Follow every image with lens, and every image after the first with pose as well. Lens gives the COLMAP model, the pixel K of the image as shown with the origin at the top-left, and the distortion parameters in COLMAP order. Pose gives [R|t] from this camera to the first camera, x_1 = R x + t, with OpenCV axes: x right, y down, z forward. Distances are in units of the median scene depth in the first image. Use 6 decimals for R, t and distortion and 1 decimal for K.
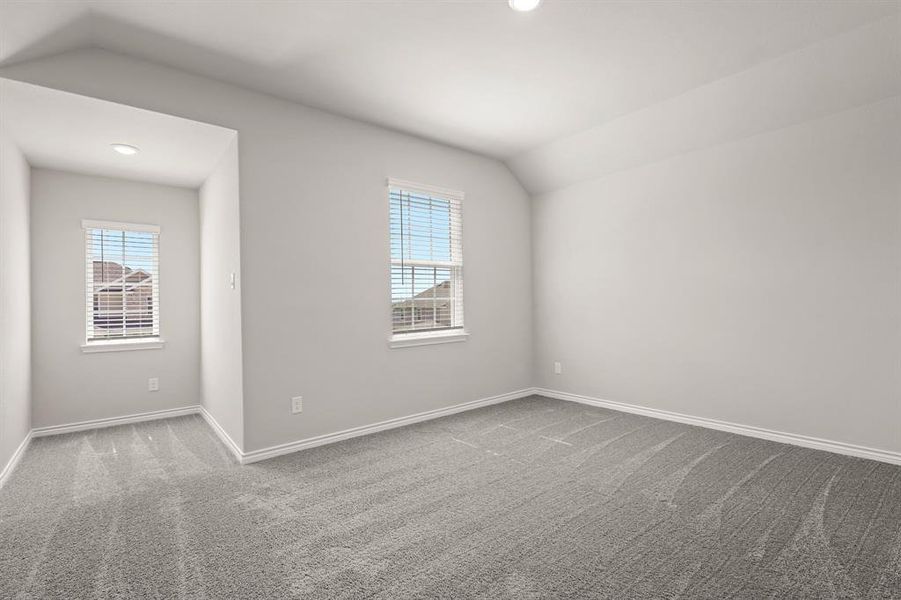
lens RADIAL K [[421.9, 0, 450.2], [0, 421.9, 298.9], [0, 0, 1]] dist [-0.000033, 0.000023]
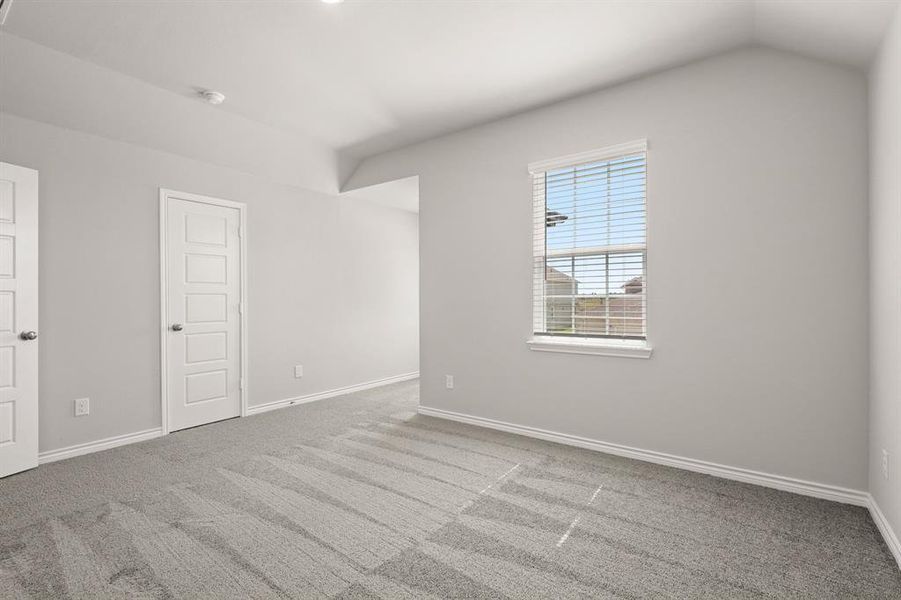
lens RADIAL K [[421.9, 0, 449.6], [0, 421.9, 299.0], [0, 0, 1]] dist [-0.000033, 0.000023]
pose [[0.248803, 0.016954, -0.968406, 0.651650], [-0.001090, 0.999851, 0.017224, -0.007610], [0.968554, -0.003230, 0.248784, 0.559121]]
